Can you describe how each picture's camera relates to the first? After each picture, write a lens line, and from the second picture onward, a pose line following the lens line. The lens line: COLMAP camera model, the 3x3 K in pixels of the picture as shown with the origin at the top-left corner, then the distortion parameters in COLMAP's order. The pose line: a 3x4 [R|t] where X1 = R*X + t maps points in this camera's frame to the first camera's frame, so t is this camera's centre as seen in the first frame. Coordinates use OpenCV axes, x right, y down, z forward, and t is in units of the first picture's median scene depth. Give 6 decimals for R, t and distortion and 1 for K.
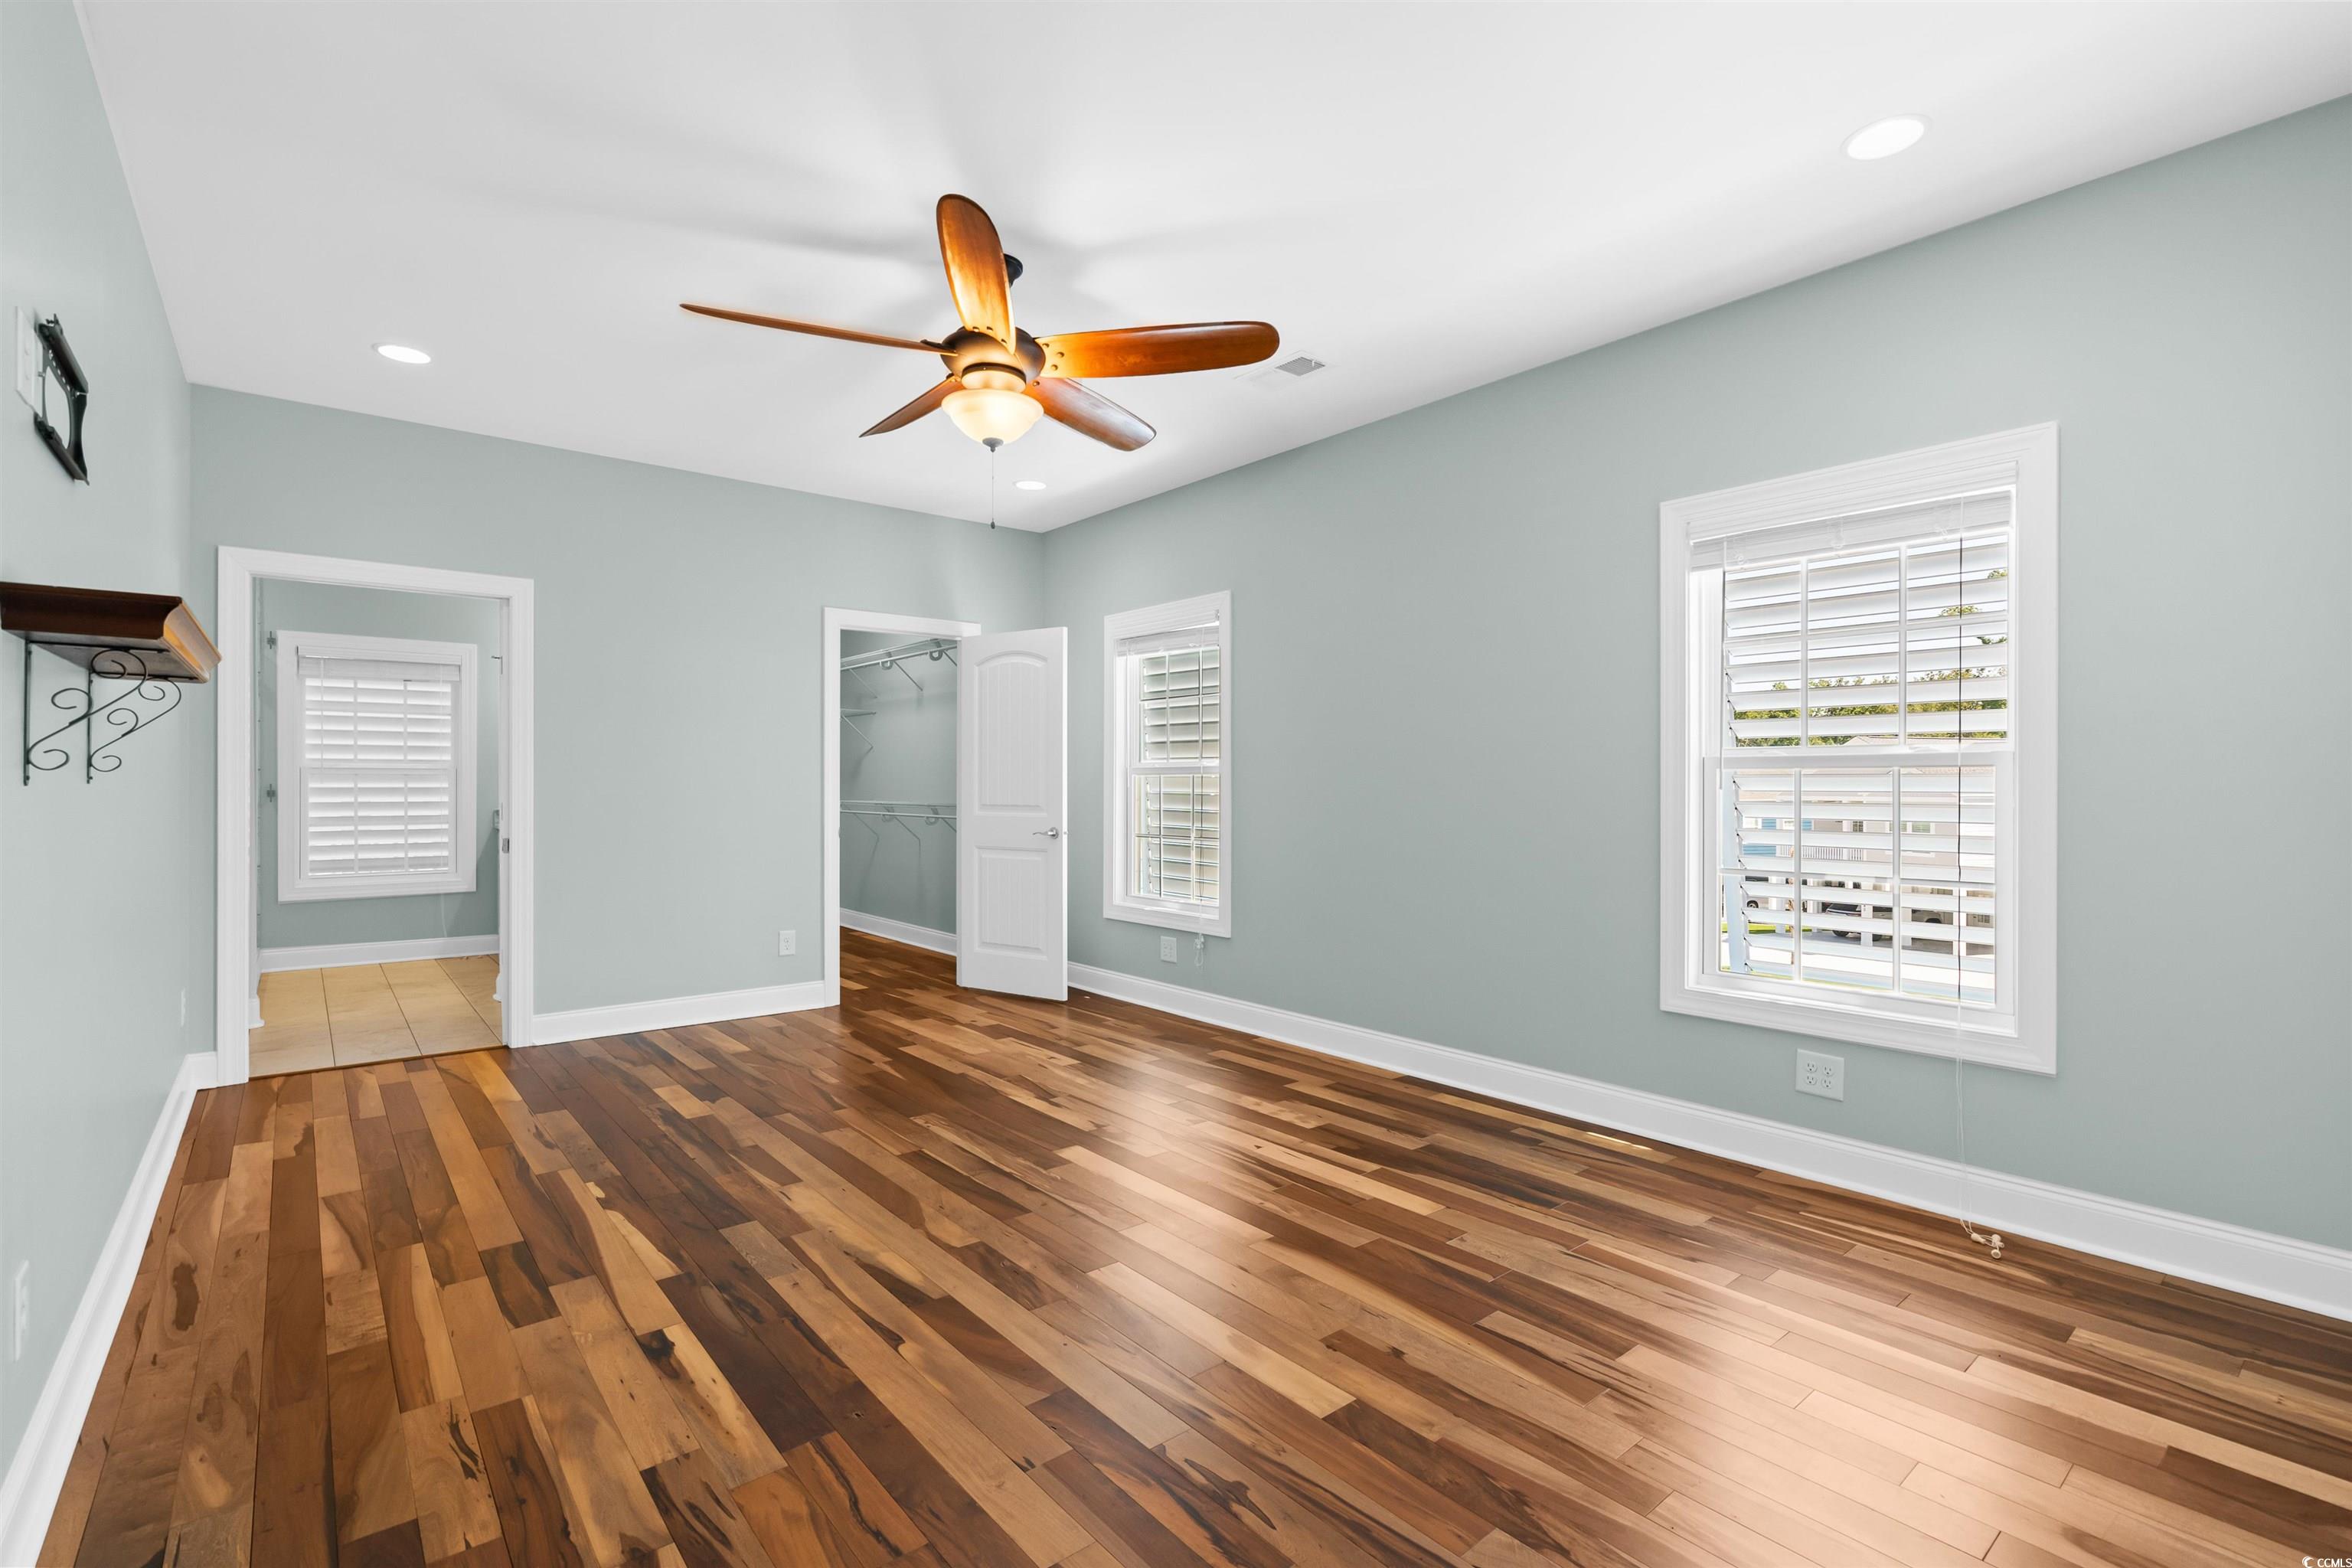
lens RADIAL K [[1072.9, 0, 1176.0], [0, 1072.9, 784.0], [0, 0, 1]] dist [-0.002390, -0.000288]
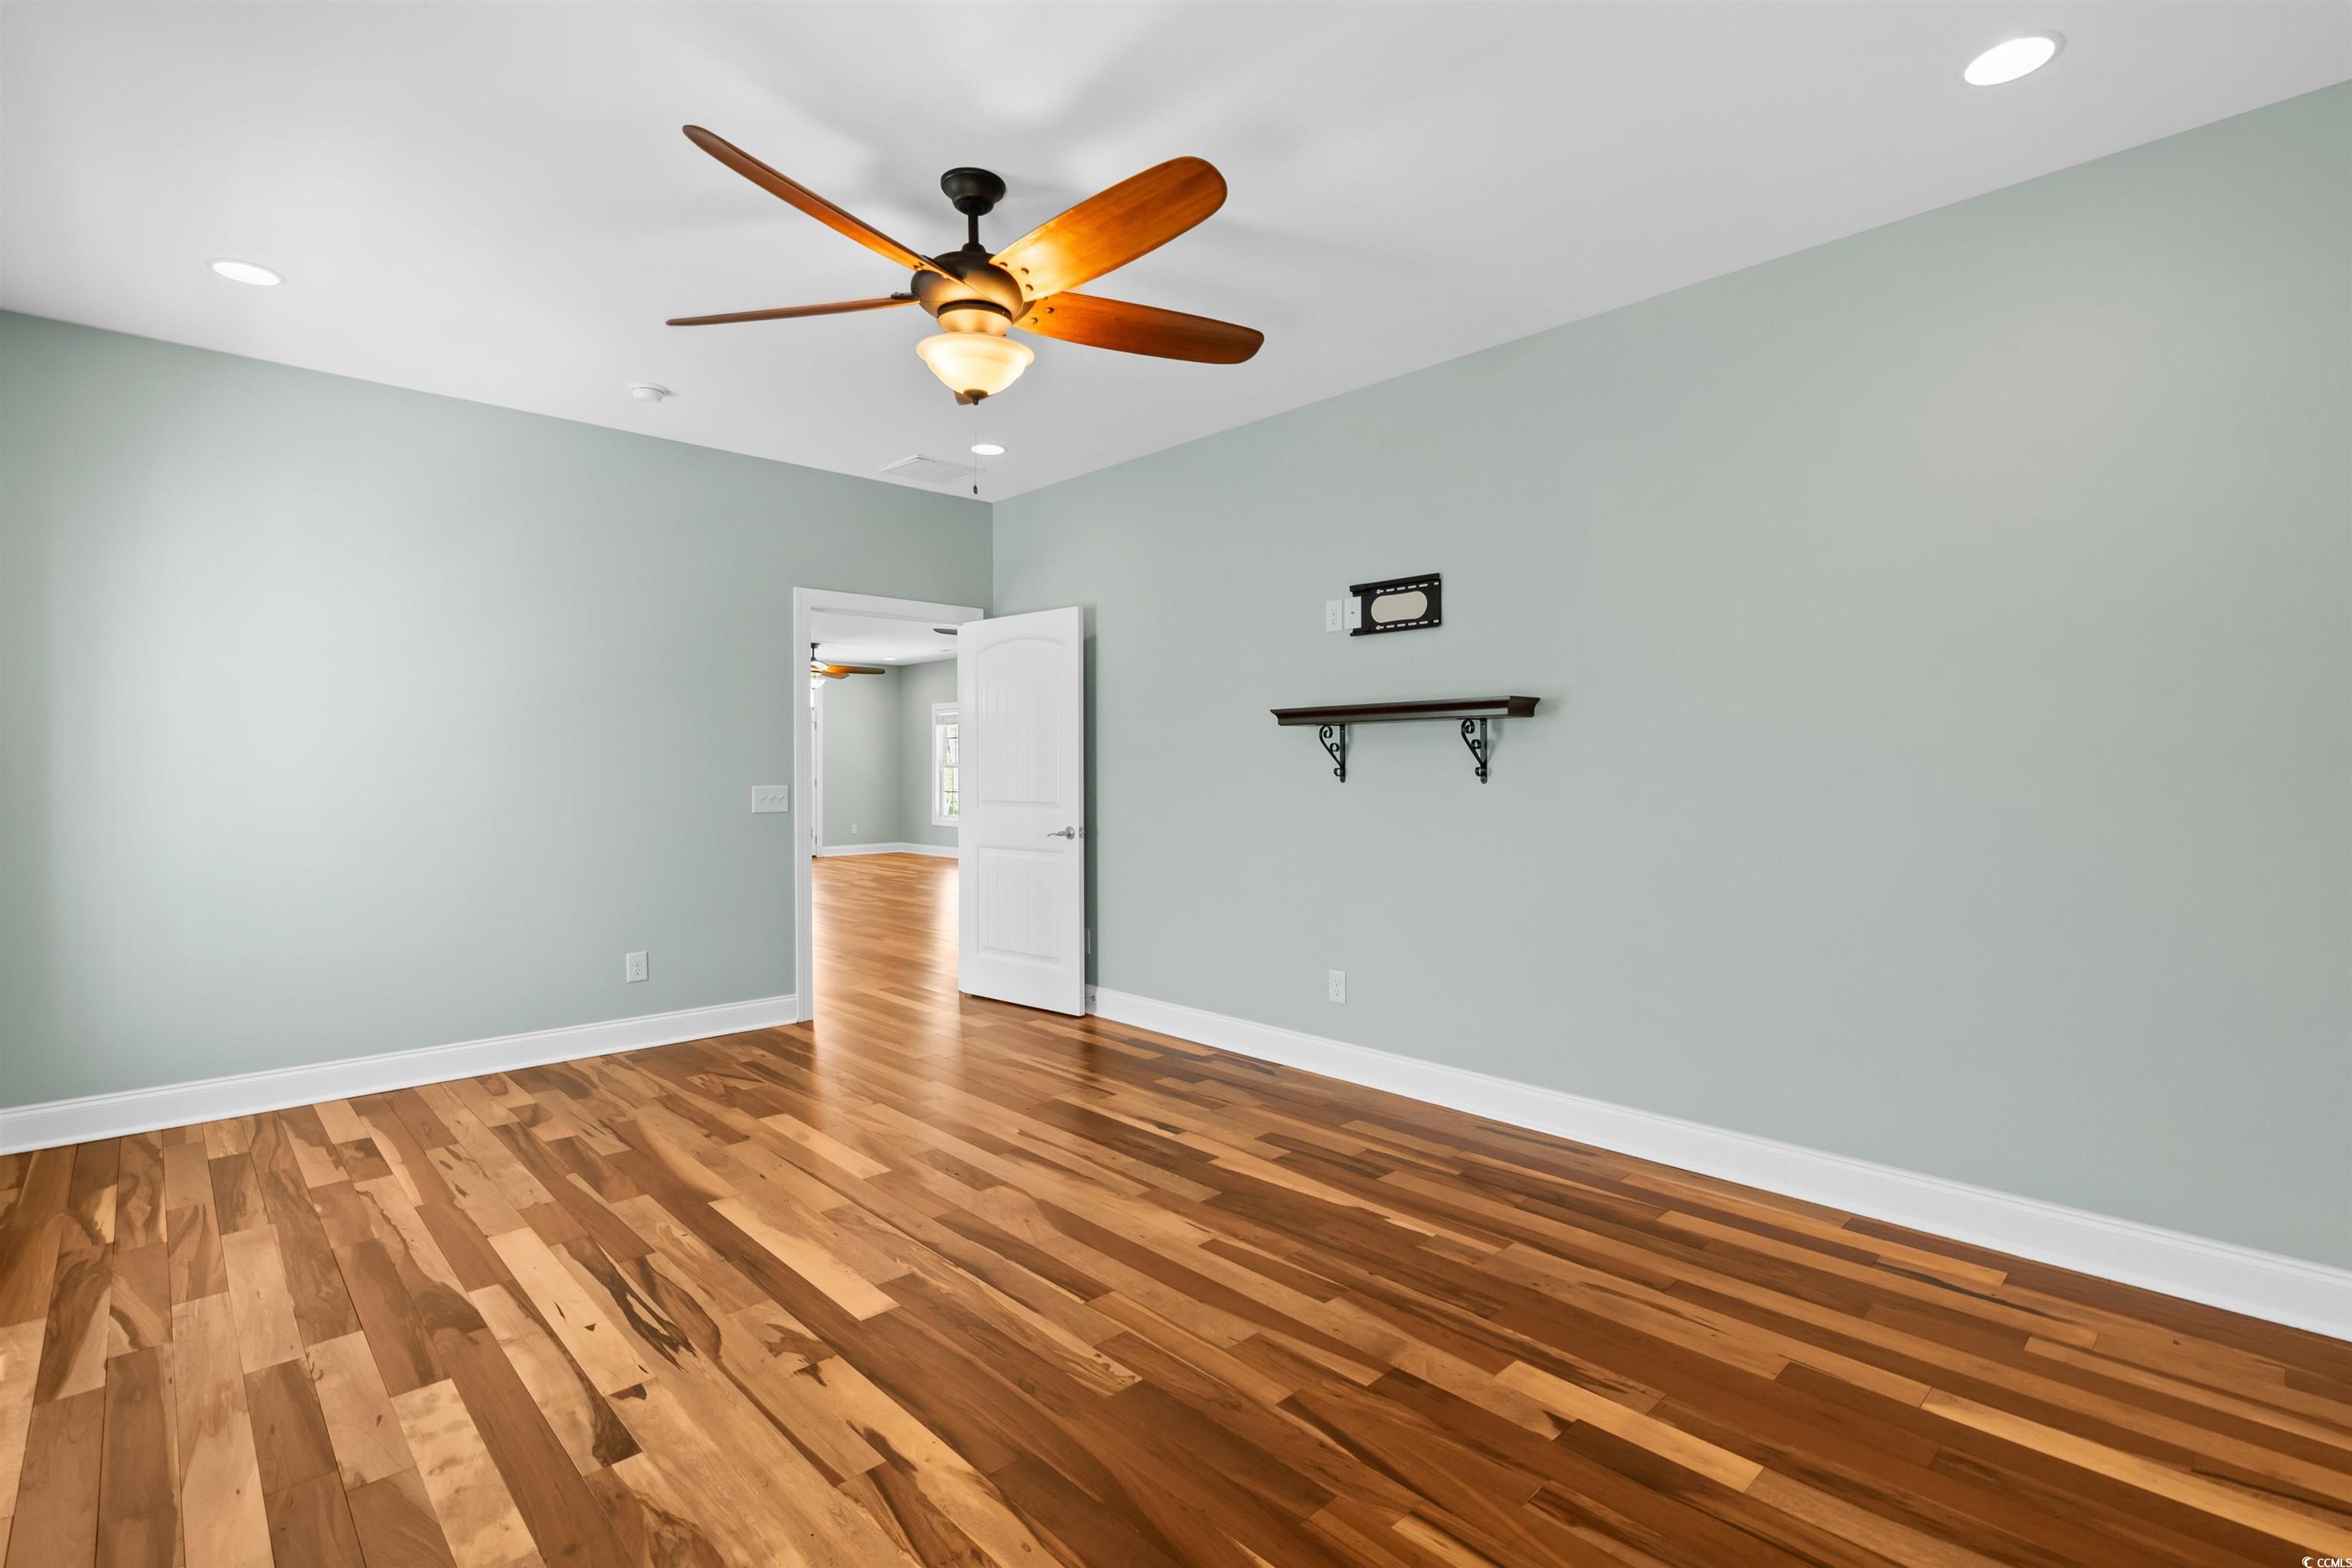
lens RADIAL K [[1072.9, 0, 1176.0], [0, 1072.9, 784.0], [0, 0, 1]] dist [-0.002390, -0.000288]
pose [[-0.997387, 0.000997, -0.072234, -0.267494], [0.000038, 0.999912, 0.013274, -0.015971], [0.072241, 0.013237, -0.997299, 1.860768]]
